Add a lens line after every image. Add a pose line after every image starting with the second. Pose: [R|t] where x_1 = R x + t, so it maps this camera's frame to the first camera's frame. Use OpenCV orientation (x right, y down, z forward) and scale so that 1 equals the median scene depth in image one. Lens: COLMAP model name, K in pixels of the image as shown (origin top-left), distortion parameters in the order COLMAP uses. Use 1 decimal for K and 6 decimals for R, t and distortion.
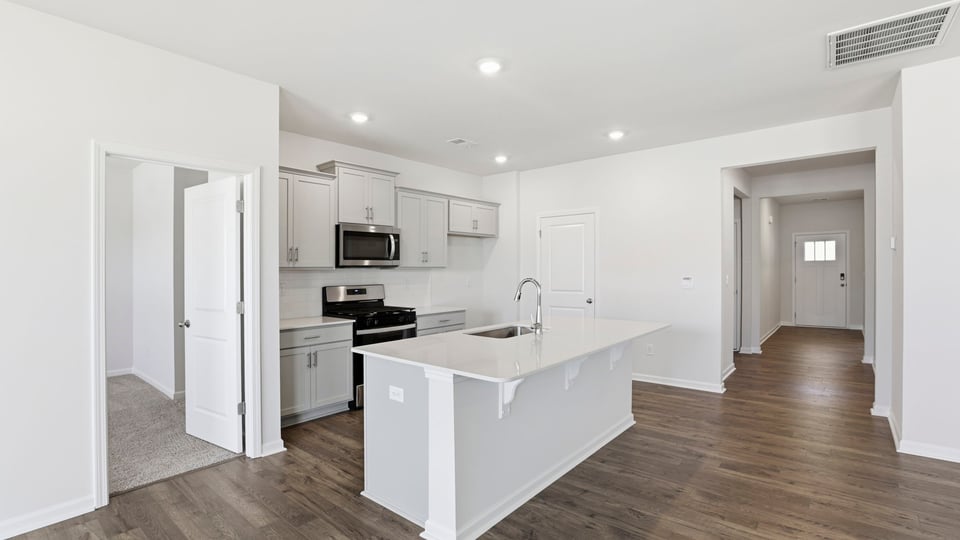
lens RADIAL K [[439.8, 0, 500.8], [0, 439.8, 235.1], [0, 0, 1]] dist [-0.009606, 0.002878]
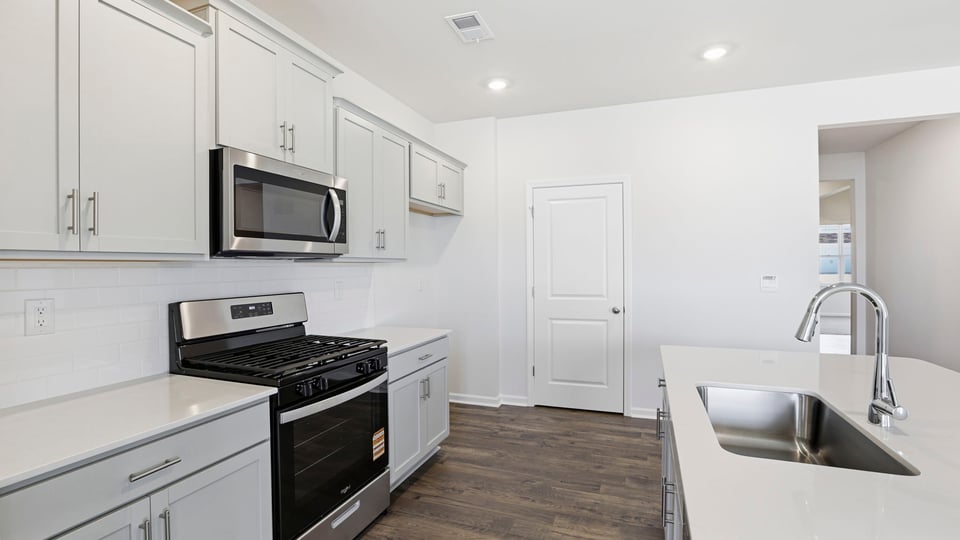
lens RADIAL K [[439.8, 0, 493.0], [0, 439.8, 249.8], [0, 0, 1]] dist [-0.009606, 0.002878]
pose [[0.948763, 0.016083, 0.315578, -0.235093], [-0.029273, 0.998883, 0.037100, 0.041732], [-0.314629, -0.044437, 0.948174, 0.490712]]
